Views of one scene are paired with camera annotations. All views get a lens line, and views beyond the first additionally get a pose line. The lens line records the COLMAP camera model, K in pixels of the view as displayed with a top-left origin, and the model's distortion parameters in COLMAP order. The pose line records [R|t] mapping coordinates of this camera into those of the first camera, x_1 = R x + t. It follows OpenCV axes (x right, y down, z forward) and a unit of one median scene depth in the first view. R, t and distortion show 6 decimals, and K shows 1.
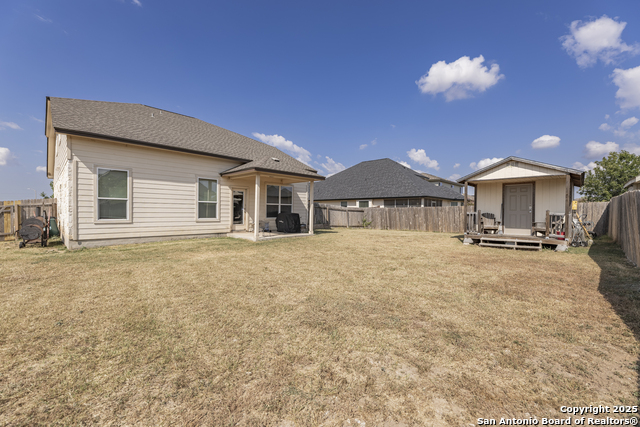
lens RADIAL K [[271.2, 0, 320.9], [0, 271.2, 214.3], [0, 0, 1]] dist [-0.001184, -0.000414]
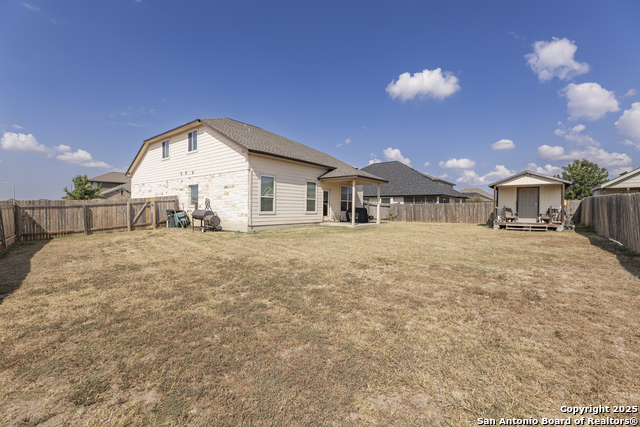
lens RADIAL K [[271.2, 0, 321.7], [0, 271.2, 209.3], [0, 0, 1]] dist [-0.001184, -0.000414]
pose [[0.995746, 0.000836, 0.092137, -0.469365], [-0.000514, 0.999994, -0.003520, 0.009037], [-0.092140, 0.003457, 0.995740, -0.328661]]
